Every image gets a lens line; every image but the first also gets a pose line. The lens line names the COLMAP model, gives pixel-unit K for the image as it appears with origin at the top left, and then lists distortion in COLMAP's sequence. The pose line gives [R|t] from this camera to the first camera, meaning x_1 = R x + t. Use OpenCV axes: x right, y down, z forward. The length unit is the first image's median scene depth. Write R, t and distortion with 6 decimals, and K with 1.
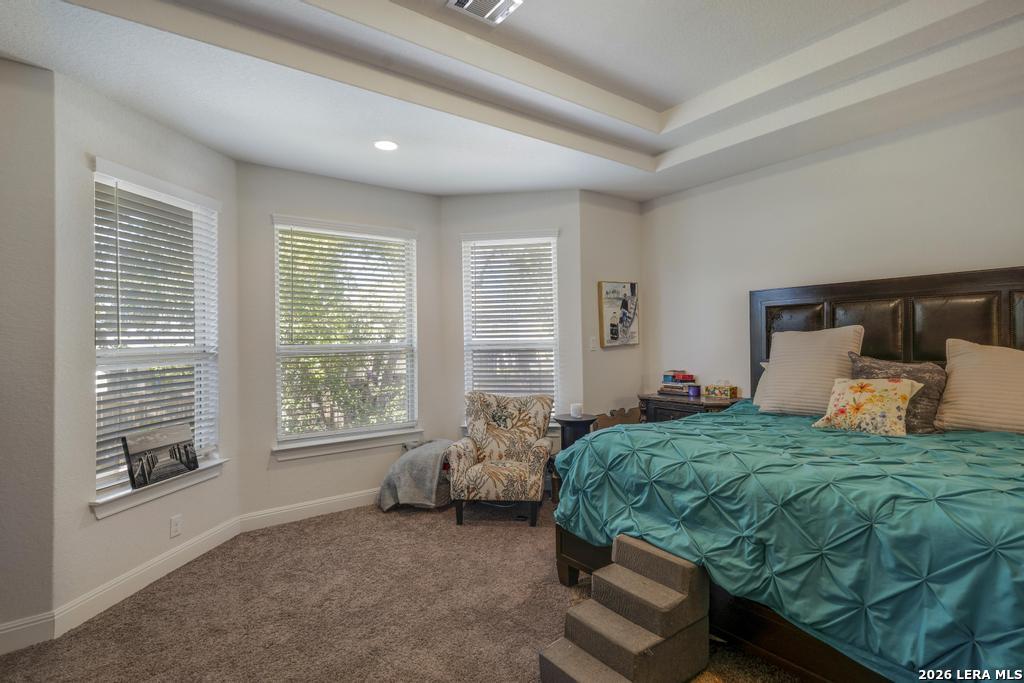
lens RADIAL K [[515.6, 0, 509.7], [0, 515.6, 341.4], [0, 0, 1]] dist [0.002693, 0.000863]
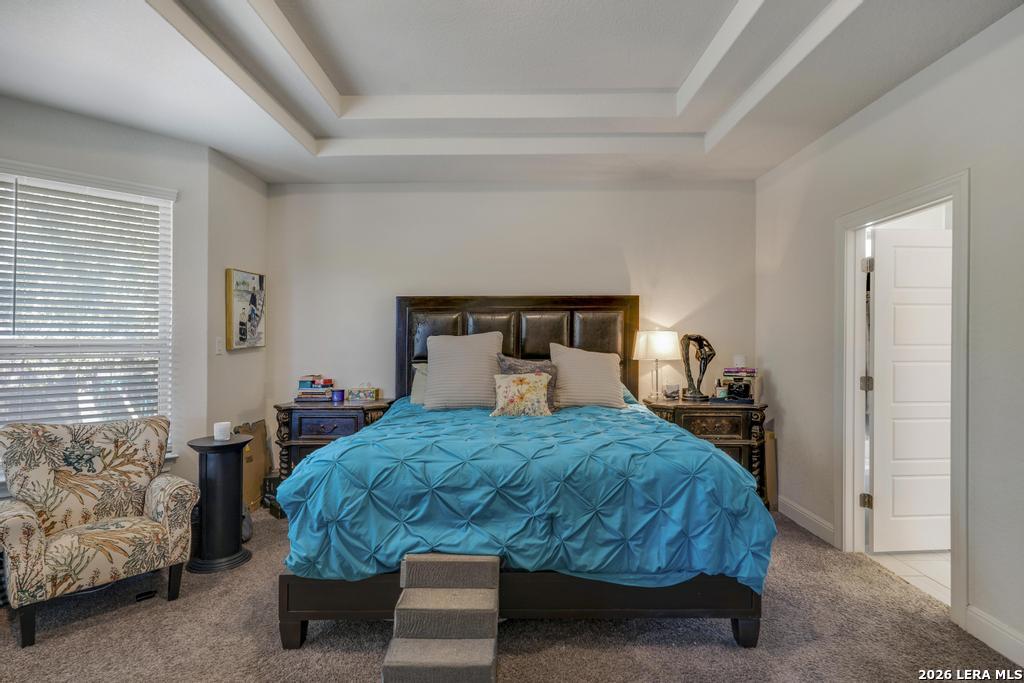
lens RADIAL K [[516.9, 0, 512.9], [0, 516.9, 343.6], [0, 0, 1]] dist [-0.001772, -0.000028]
pose [[0.594282, 0.008122, 0.804215, -0.351376], [-0.005389, 0.999967, -0.006117, 0.006060], [-0.804238, -0.000698, 0.594306, 0.268018]]
